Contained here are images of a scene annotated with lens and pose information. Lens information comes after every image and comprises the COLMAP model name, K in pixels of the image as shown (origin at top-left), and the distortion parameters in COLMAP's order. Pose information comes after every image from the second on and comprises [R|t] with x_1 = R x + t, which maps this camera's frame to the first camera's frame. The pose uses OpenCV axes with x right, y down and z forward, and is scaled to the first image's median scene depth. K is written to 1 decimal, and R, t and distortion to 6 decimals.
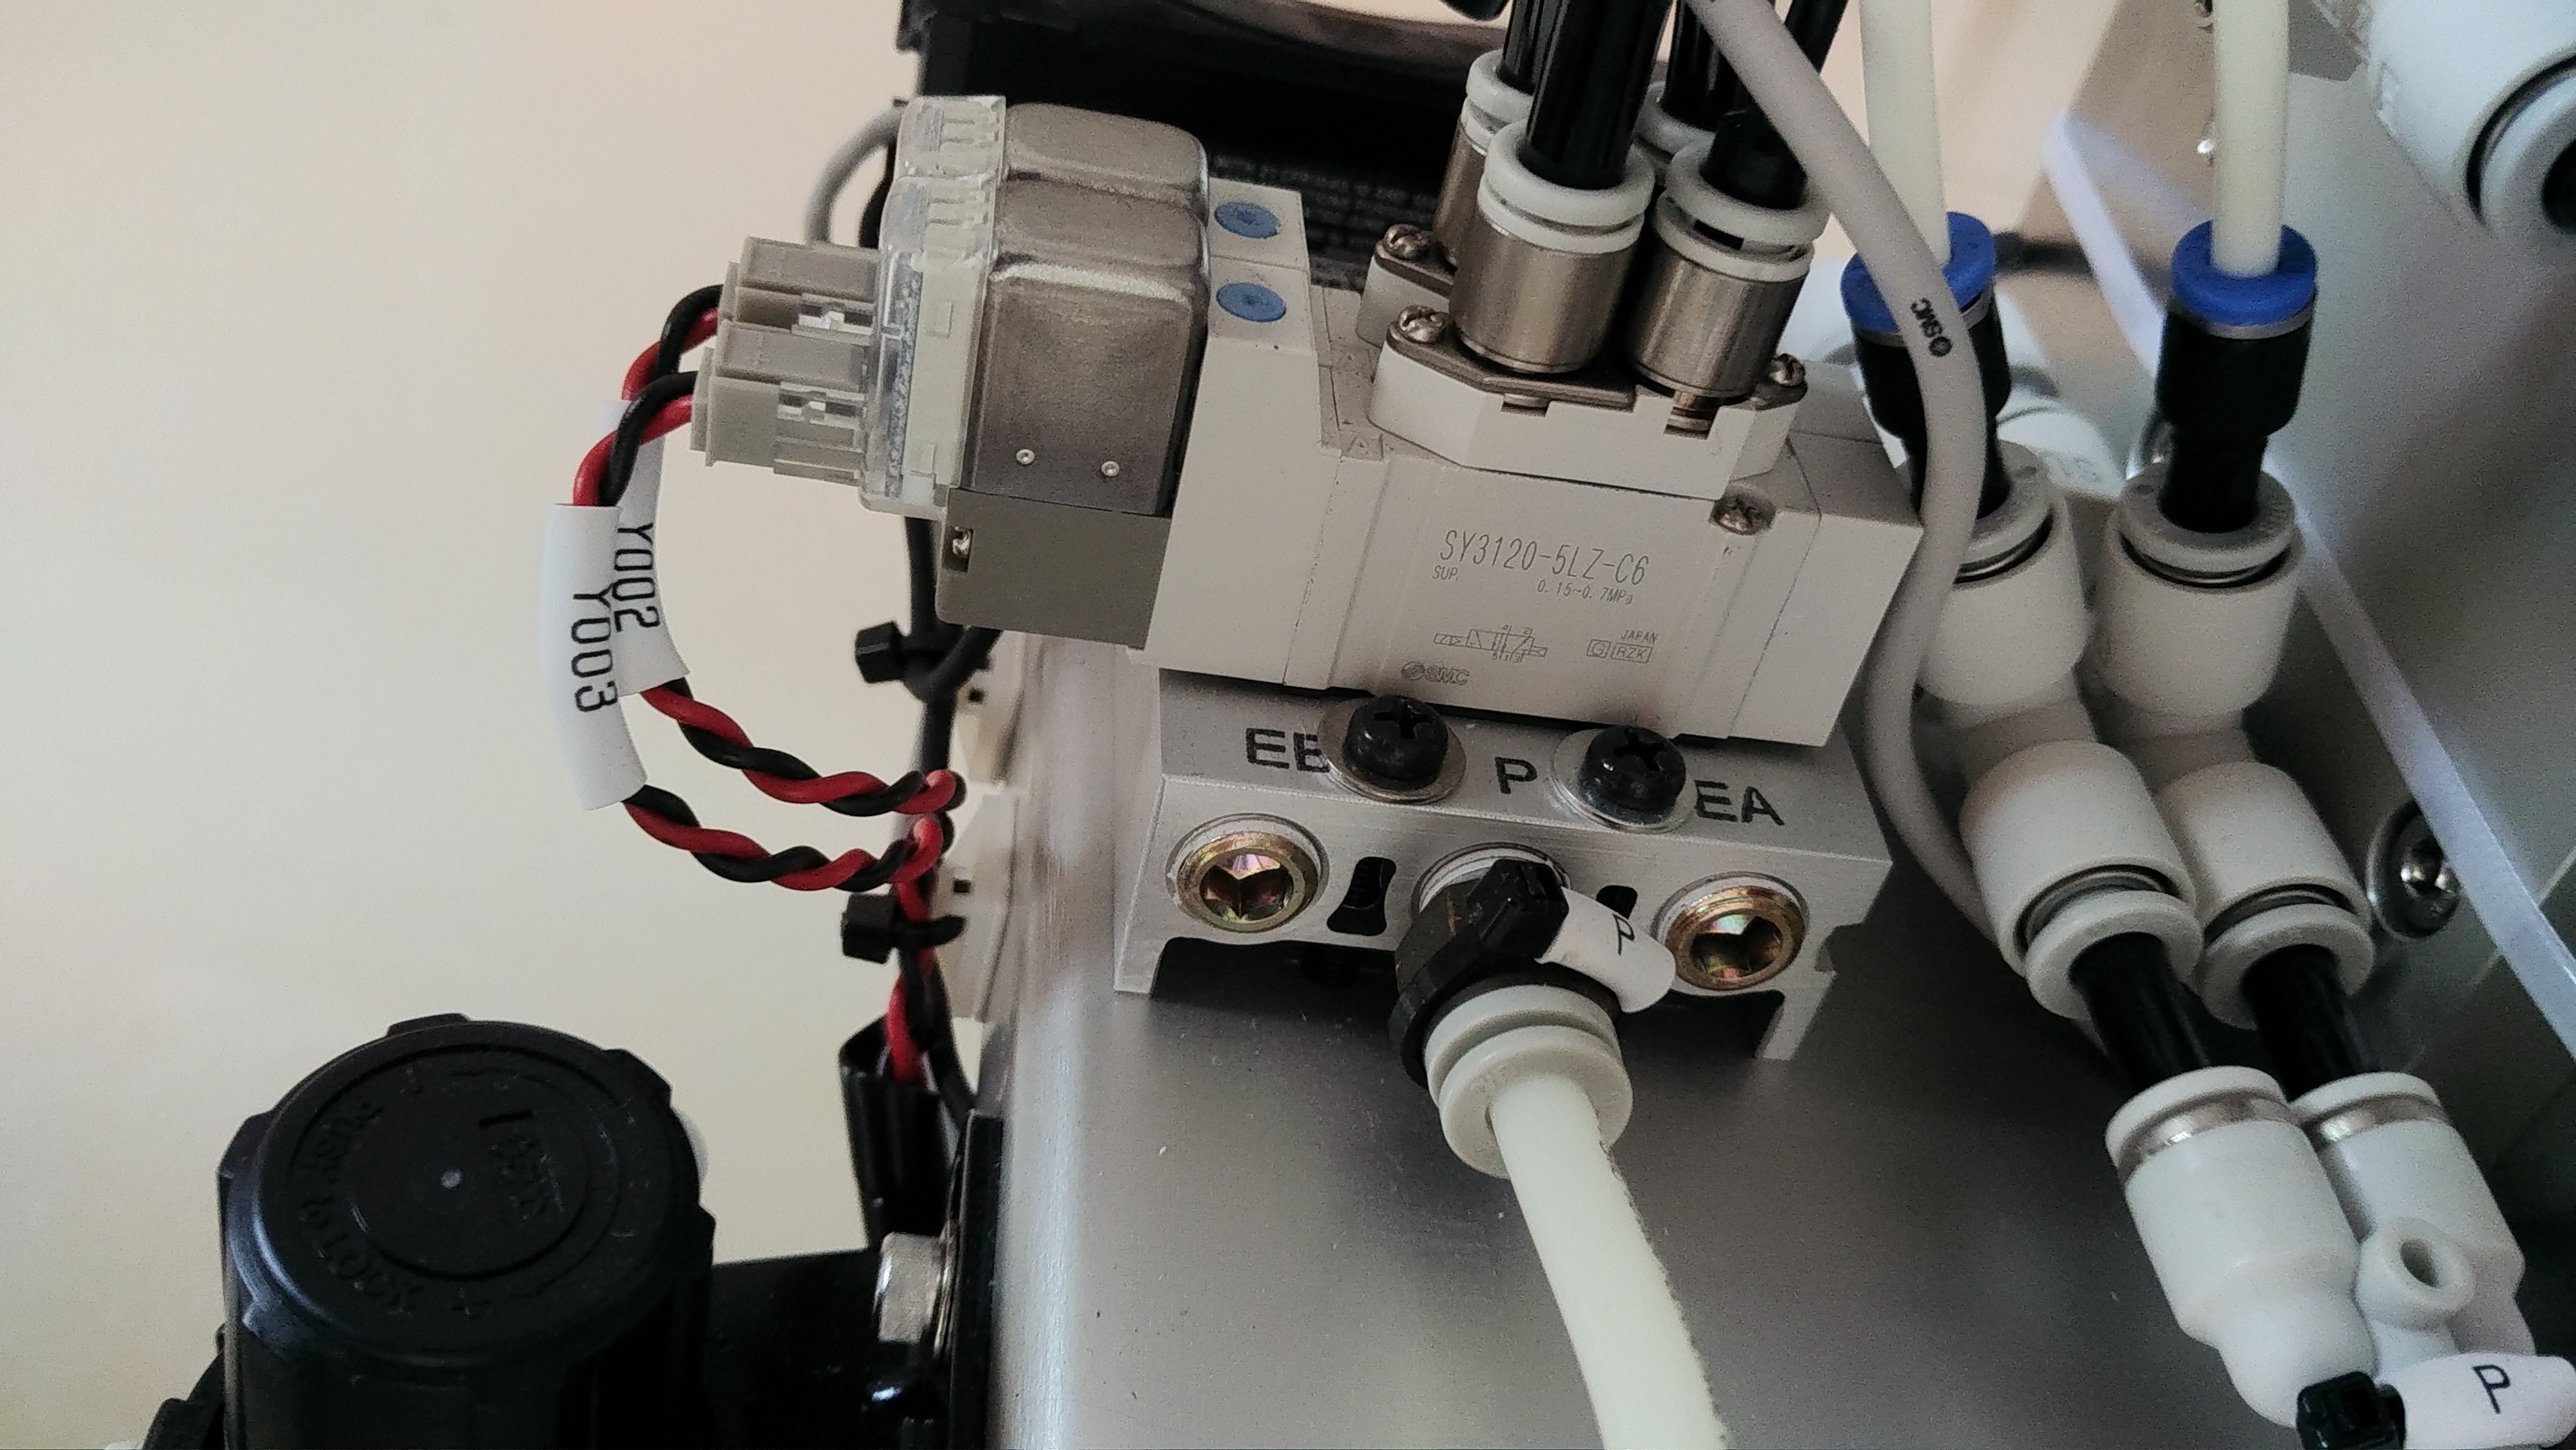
lens RADIAL K [[2276.1, 0, 1297.2], [0, 2276.1, 736.2], [0, 0, 1]] dist [0.070526, -0.228422]
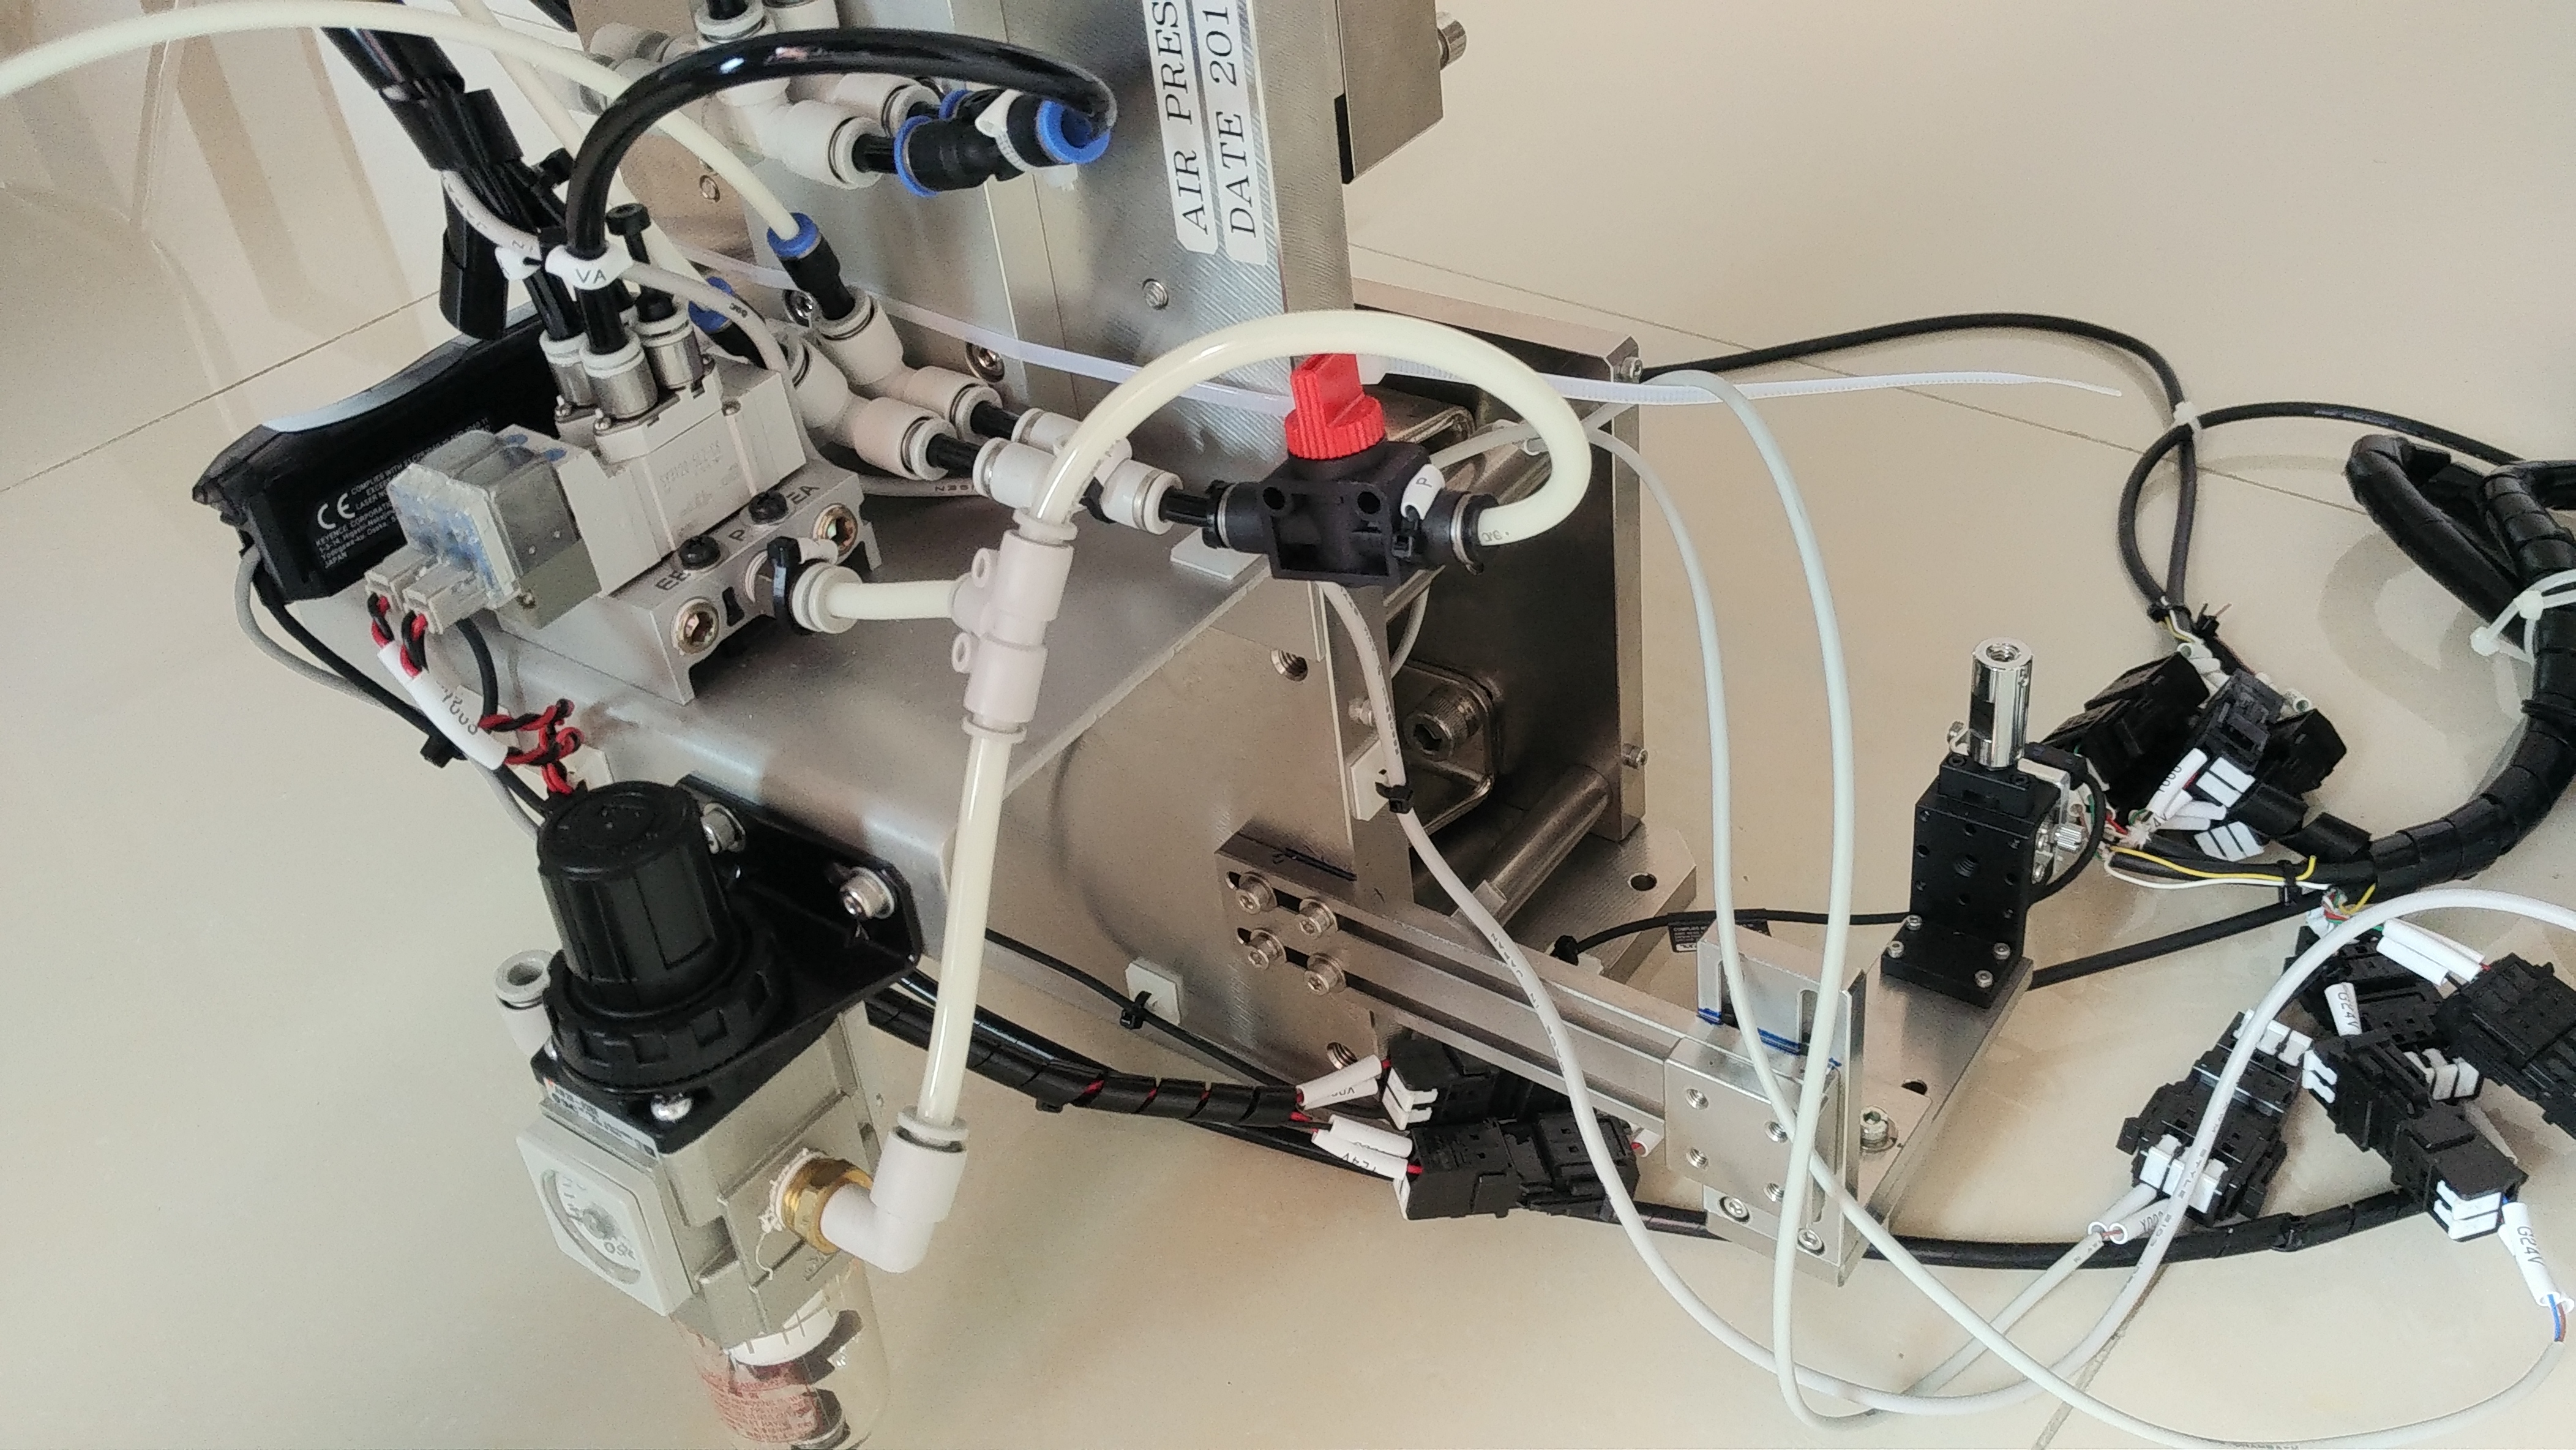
lens RADIAL K [[2216.1, 0, 1285.2], [0, 2216.1, 684.4], [0, 0, 1]] dist [0.147476, -0.415149]
pose [[0.591310, -0.669763, 0.449189, -0.821121], [0.676874, 0.714983, 0.175042, 0.118351], [-0.438400, 0.200541, 0.876122, -1.543126]]
